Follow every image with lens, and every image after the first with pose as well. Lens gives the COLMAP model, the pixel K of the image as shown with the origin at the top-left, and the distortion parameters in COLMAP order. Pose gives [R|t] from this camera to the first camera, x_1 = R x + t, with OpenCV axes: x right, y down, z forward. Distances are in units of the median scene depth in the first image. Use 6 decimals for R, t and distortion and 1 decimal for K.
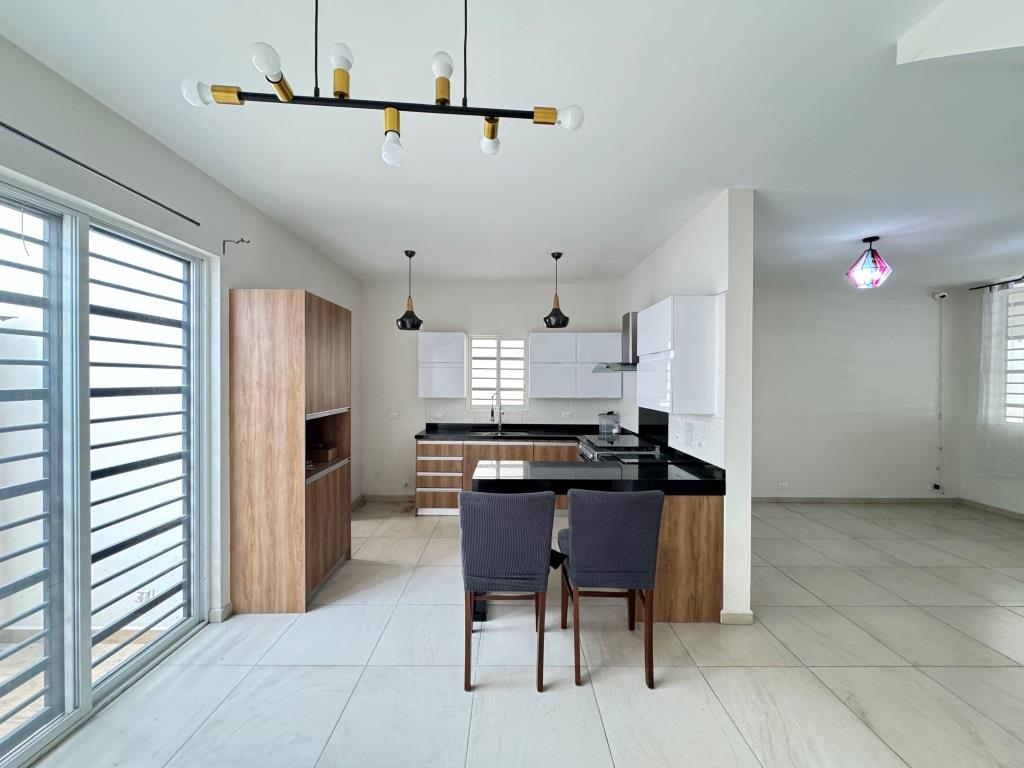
lens RADIAL K [[408.6, 0, 513.6], [0, 408.6, 379.9], [0, 0, 1]] dist [-0.002271, 0.000681]
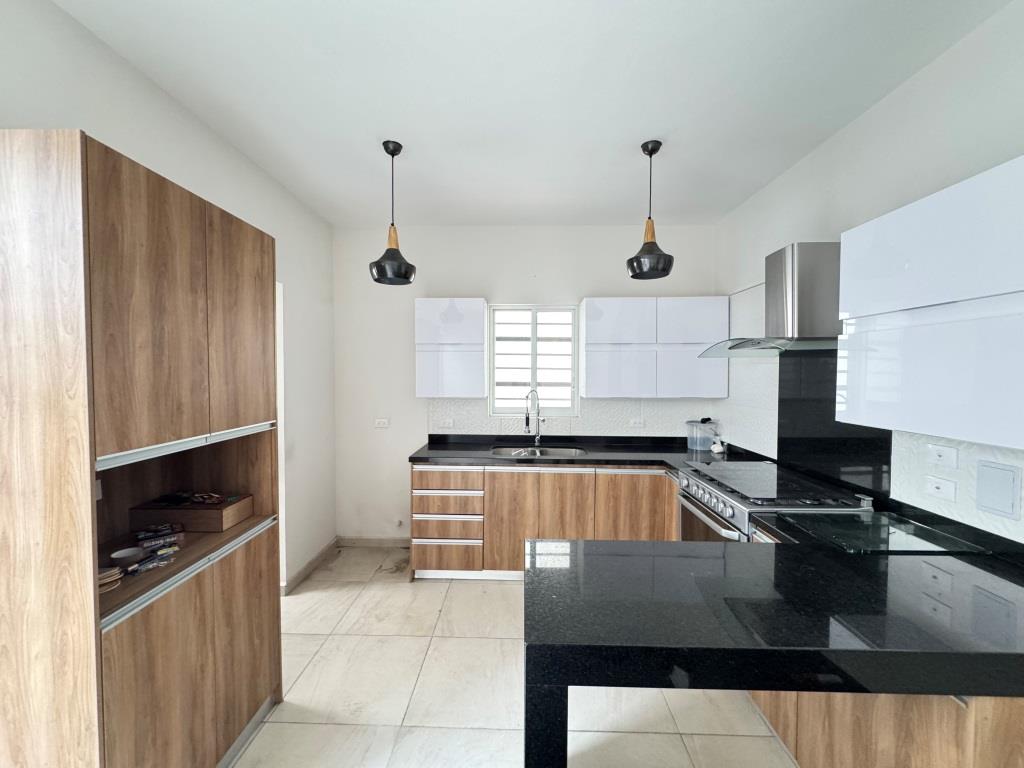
lens RADIAL K [[408.6, 0, 512.5], [0, 408.6, 380.6], [0, 0, 1]] dist [-0.002271, 0.000681]
pose [[0.999394, -0.001027, -0.034784, -0.066778], [0.001780, 0.999765, 0.021616, 0.002653], [0.034753, -0.021665, 0.999161, 0.429917]]
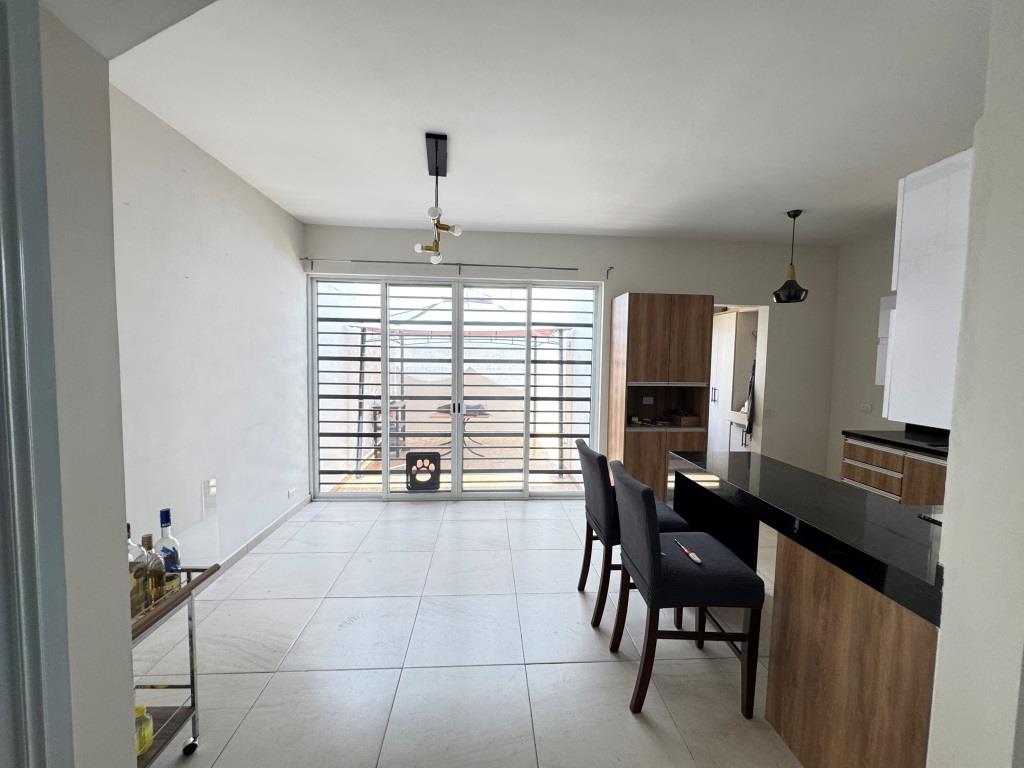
lens RADIAL K [[408.6, 0, 509.9], [0, 408.6, 382.9], [0, 0, 1]] dist [-0.002271, 0.000681]
pose [[0.051565, 0.056263, -0.997083, 0.597163], [-0.019712, 0.998275, 0.055311, 0.013489], [0.998475, 0.016803, 0.052585, 0.359295]]
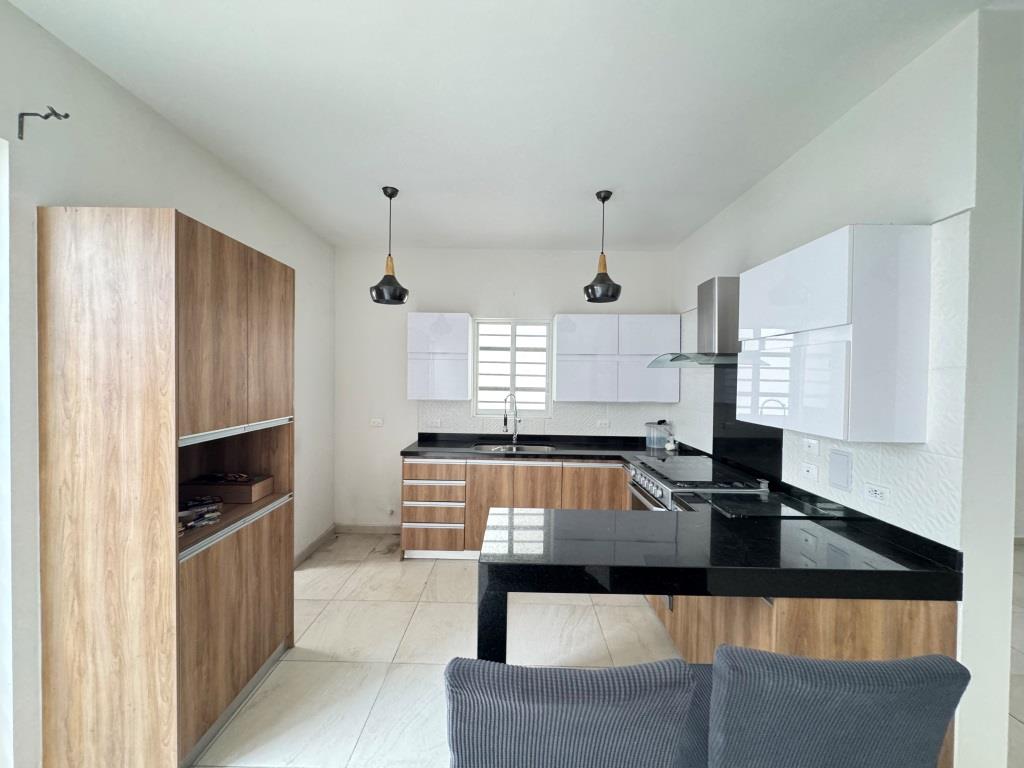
lens RADIAL K [[408.6, 0, 512.9], [0, 408.6, 380.2], [0, 0, 1]] dist [-0.002271, 0.000681]
pose [[0.999834, 0.008377, -0.016153, -0.033810], [-0.008242, 0.999931, 0.008350, -0.000134], [0.016222, -0.008216, 0.999835, 0.313719]]
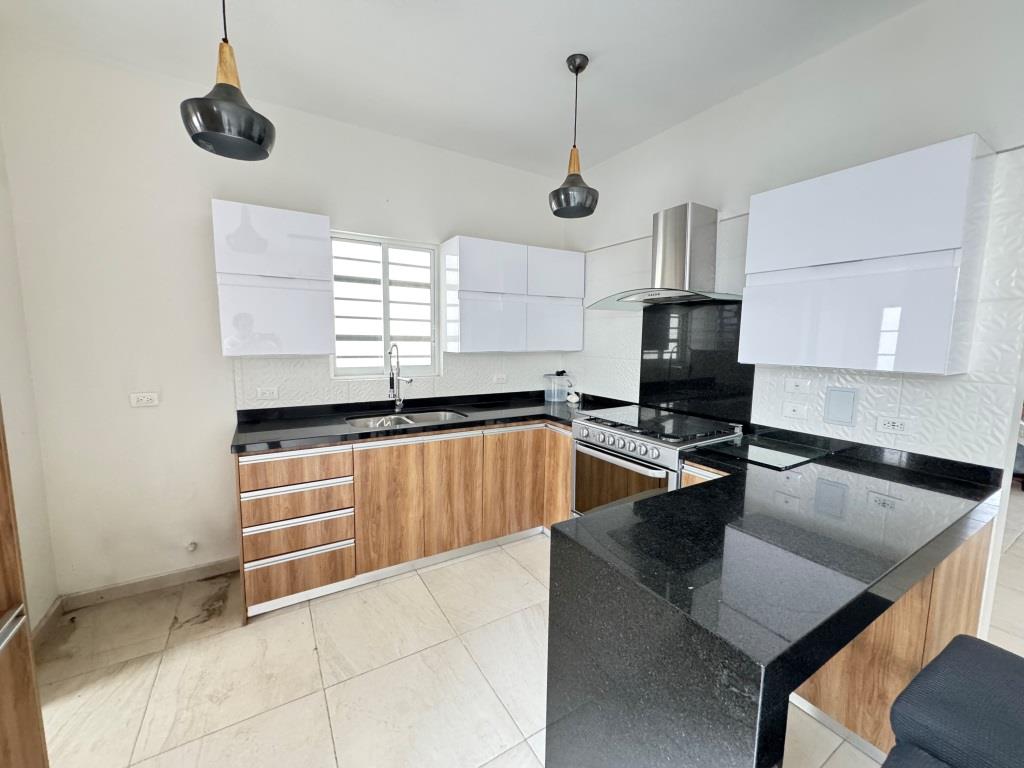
lens RADIAL K [[408.6, 0, 512.0], [0, 408.6, 380.7], [0, 0, 1]] dist [-0.002271, 0.000681]
pose [[0.860460, -0.050020, 0.507058, -0.236528], [-0.006150, 0.994078, 0.108499, 0.025340], [-0.509482, -0.096477, 0.855056, 0.585003]]
